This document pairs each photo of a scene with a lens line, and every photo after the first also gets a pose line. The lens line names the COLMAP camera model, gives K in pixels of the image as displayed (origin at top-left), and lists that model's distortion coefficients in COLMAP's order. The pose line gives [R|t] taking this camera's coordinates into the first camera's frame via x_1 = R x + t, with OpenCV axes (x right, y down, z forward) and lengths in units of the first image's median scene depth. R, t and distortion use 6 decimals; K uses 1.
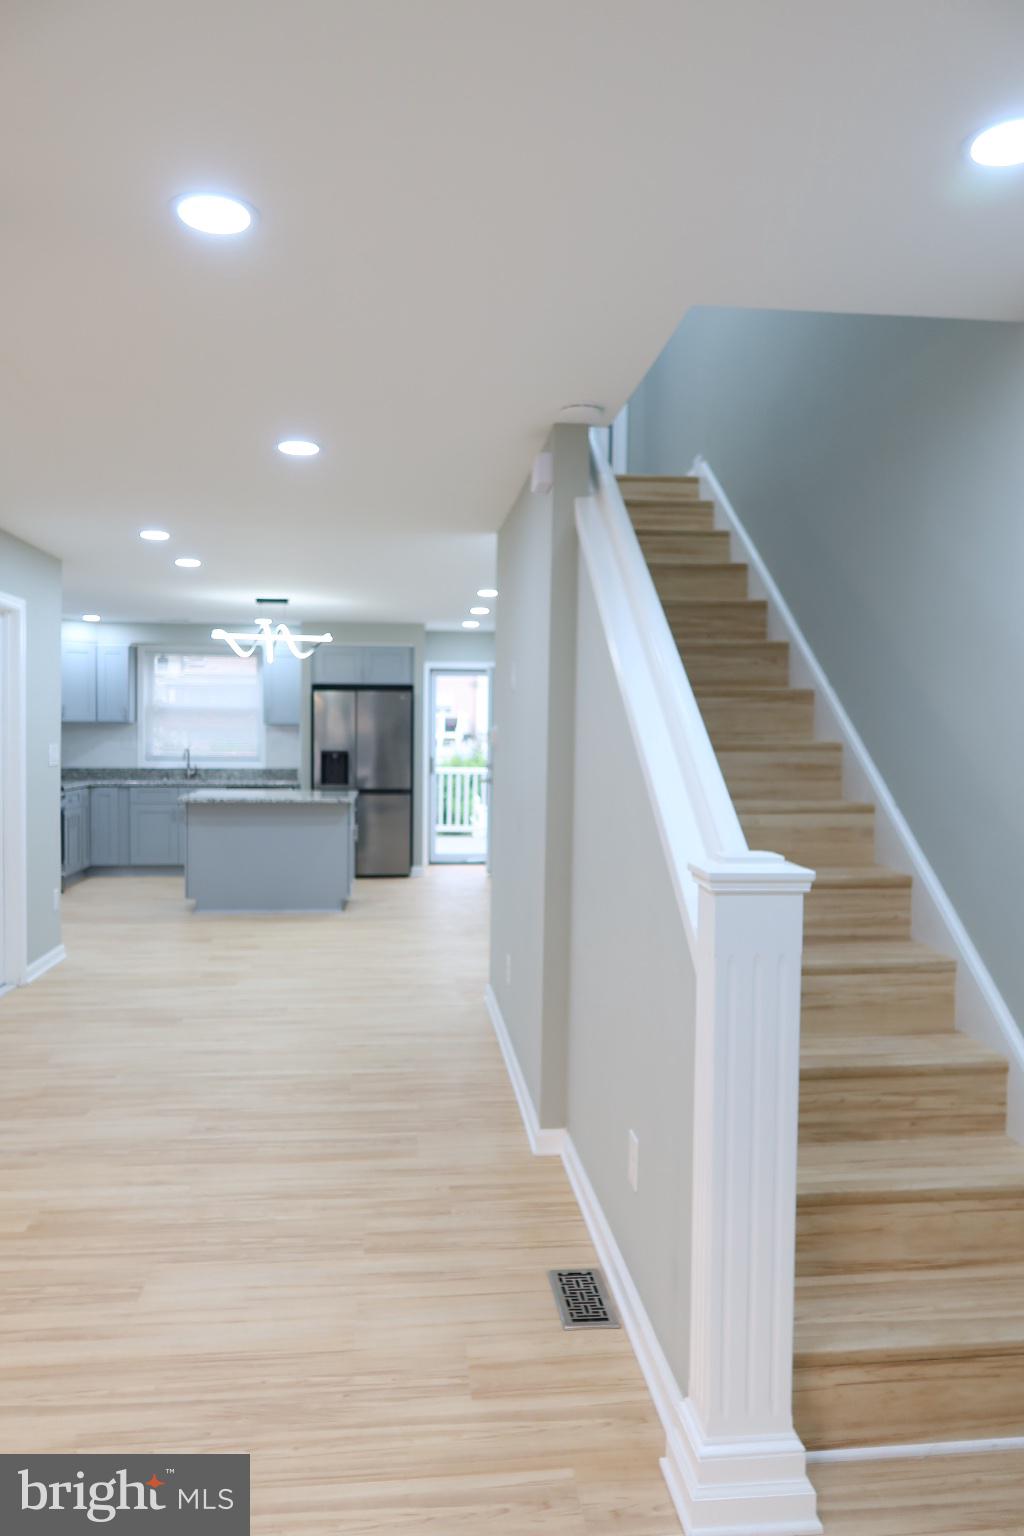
lens RADIAL K [[1056.9, 0, 514.8], [0, 1056.9, 765.4], [0, 0, 1]] dist [-0.024583, 0.005740]
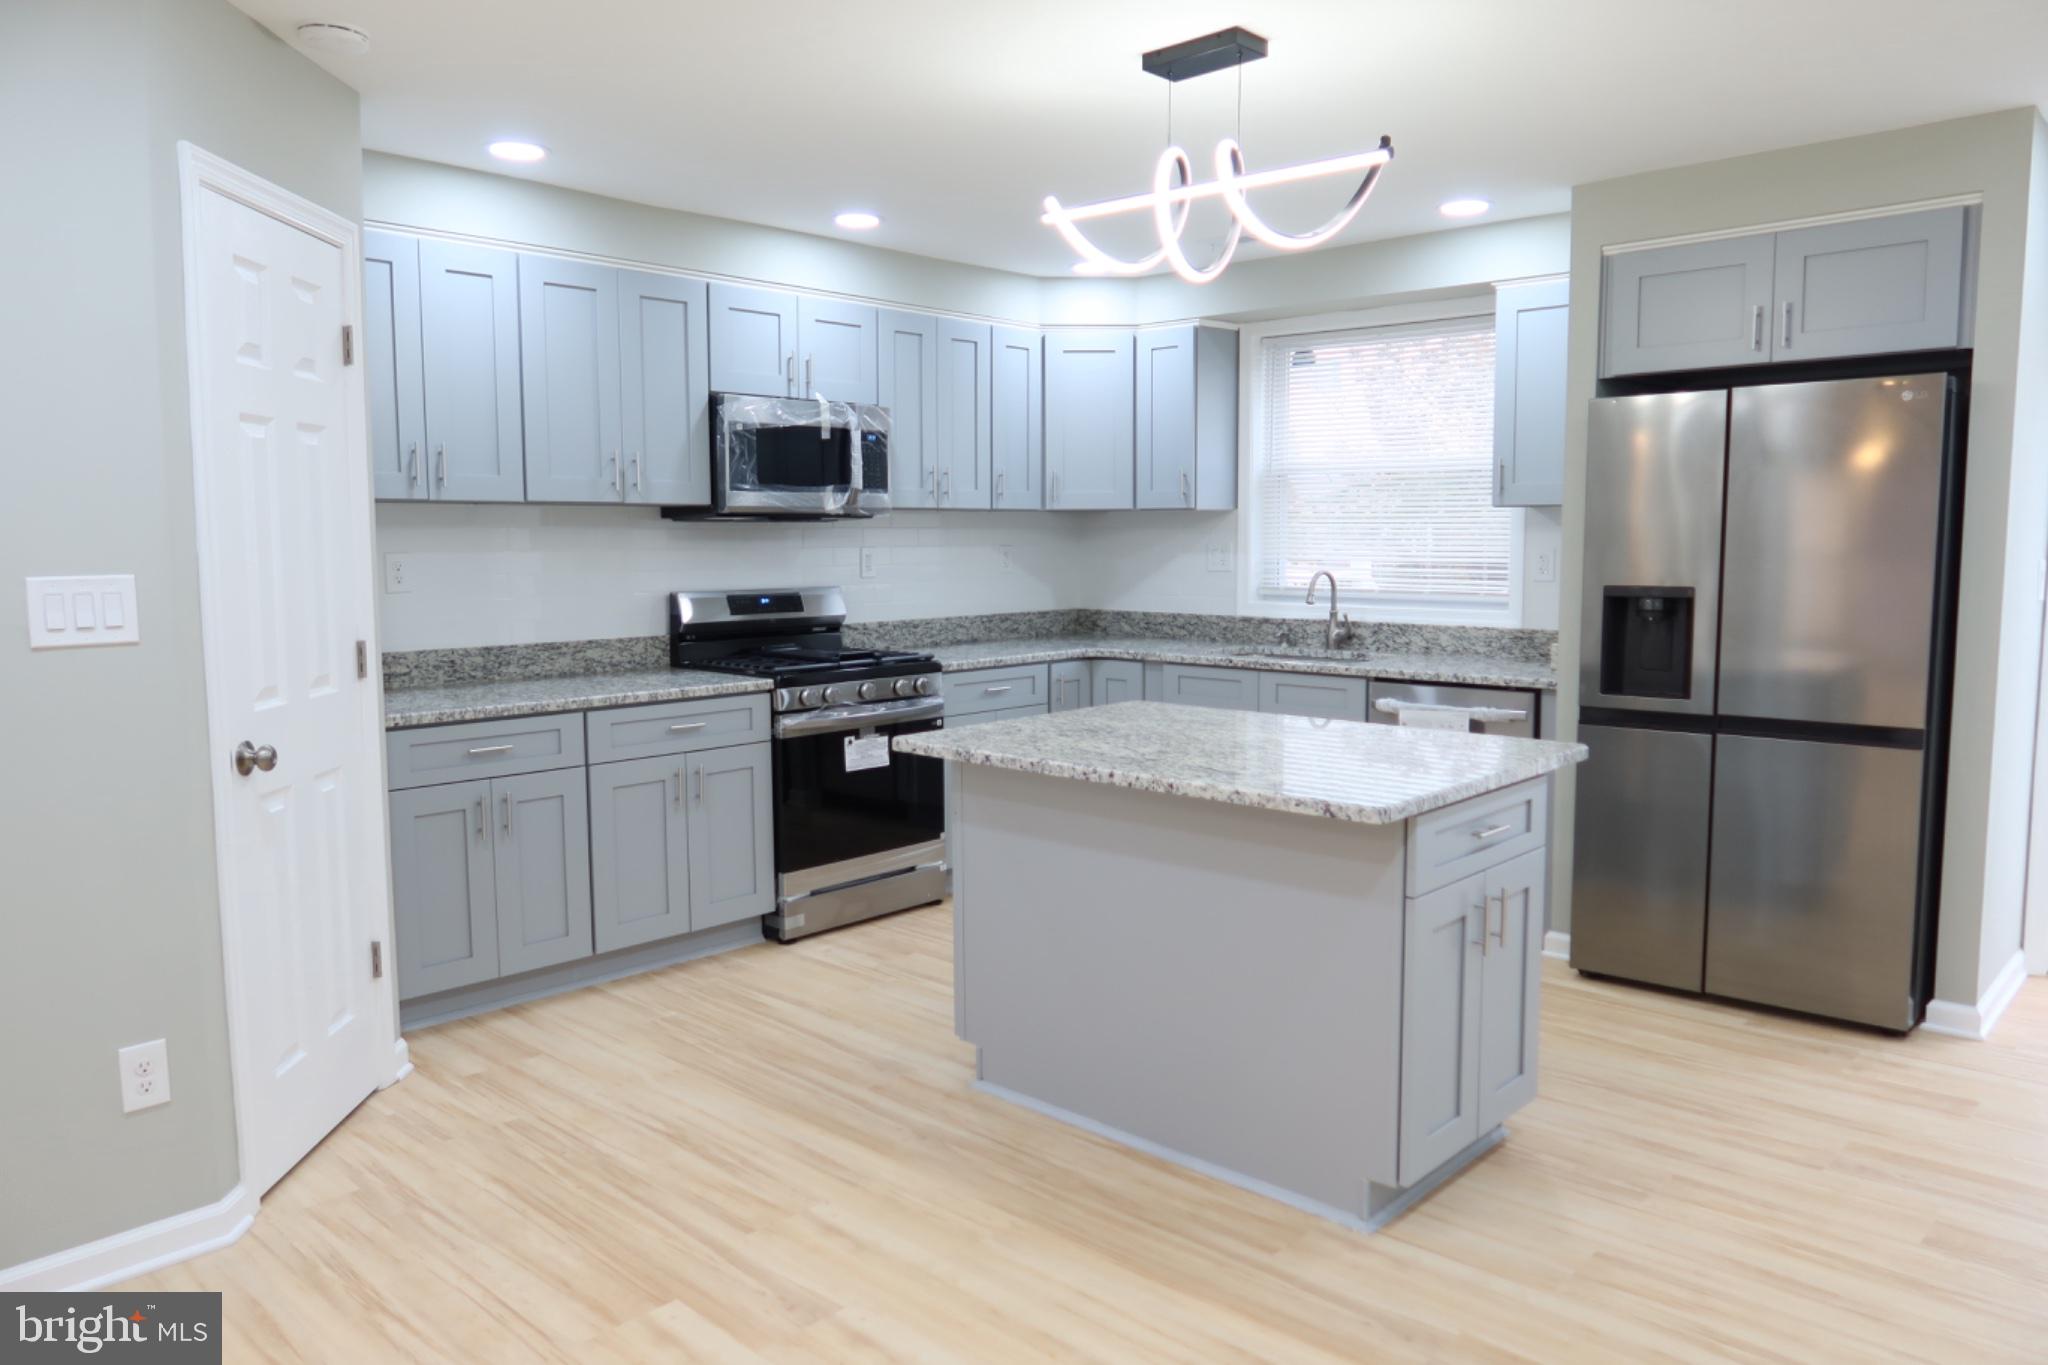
lens RADIAL K [[1409.2, 0, 1011.9], [0, 1409.2, 682.0], [0, 0, 1]] dist [-0.024583, 0.005740]
pose [[0.640614, 0.072089, -0.764472, 0.025640], [-0.012022, 0.996403, 0.083886, -0.018098], [0.767769, -0.044548, 0.639176, 0.574512]]
